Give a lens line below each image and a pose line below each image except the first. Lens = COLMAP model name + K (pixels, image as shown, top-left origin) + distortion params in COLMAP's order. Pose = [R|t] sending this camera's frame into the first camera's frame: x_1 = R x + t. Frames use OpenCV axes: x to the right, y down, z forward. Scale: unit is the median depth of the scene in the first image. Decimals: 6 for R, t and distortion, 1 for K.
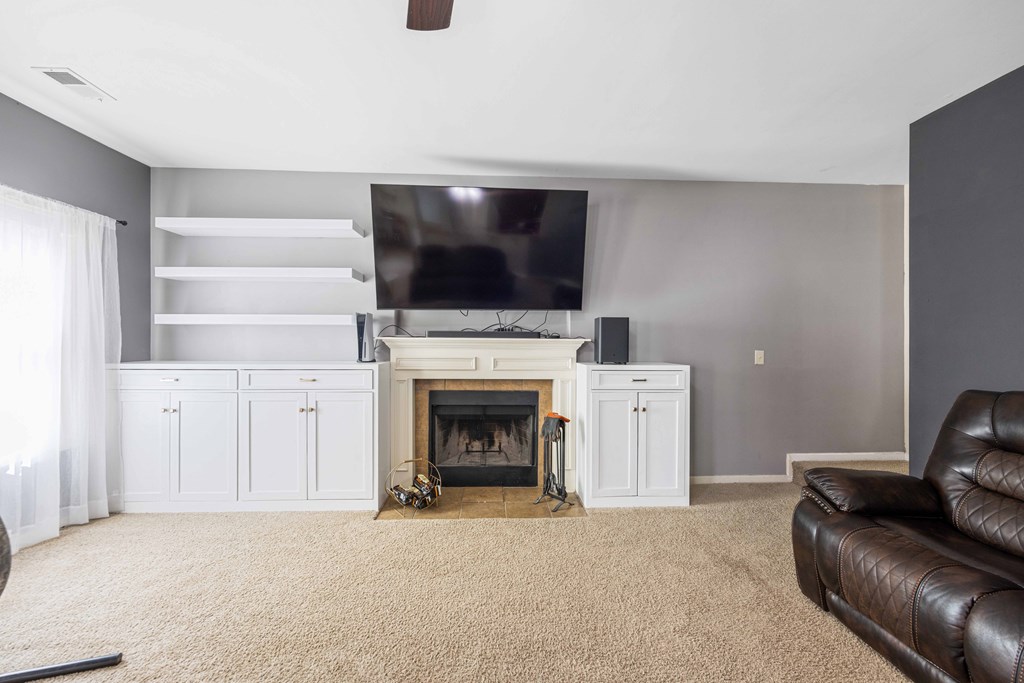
lens RADIAL K [[422.4, 0, 517.1], [0, 422.4, 345.1], [0, 0, 1]] dist [-0.004134, -0.000974]
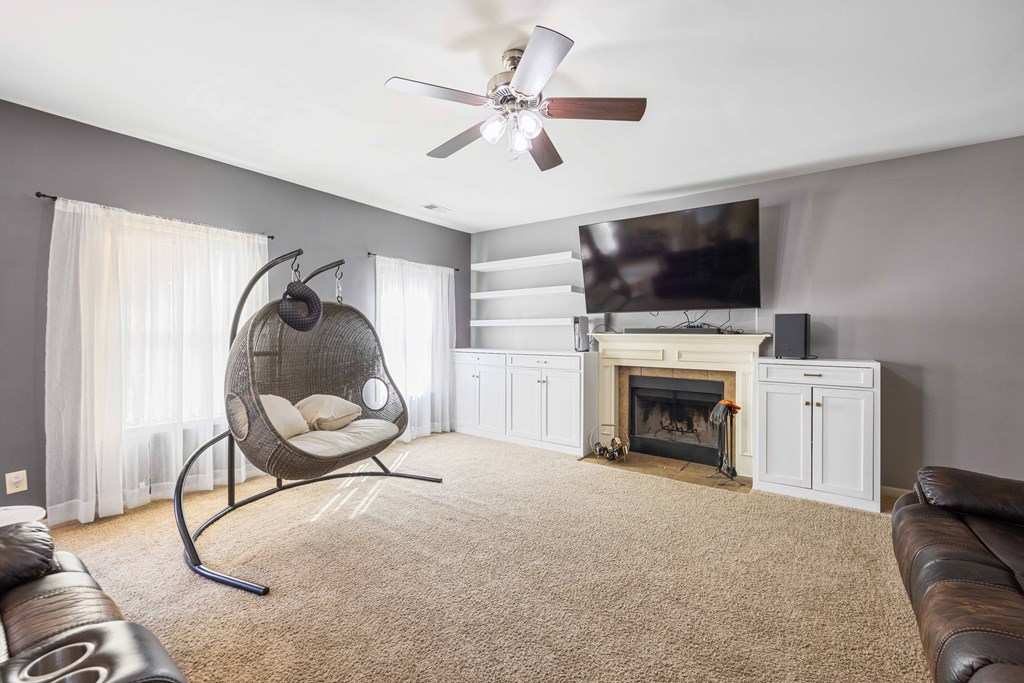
lens RADIAL K [[422.4, 0, 514.5], [0, 422.4, 340.6], [0, 0, 1]] dist [-0.004134, -0.000974]
pose [[0.782926, 0.007718, -0.622067, 0.346097], [-0.007842, 0.999966, 0.002537, 0.002595], [0.622065, 0.002892, 0.782960, -0.236371]]
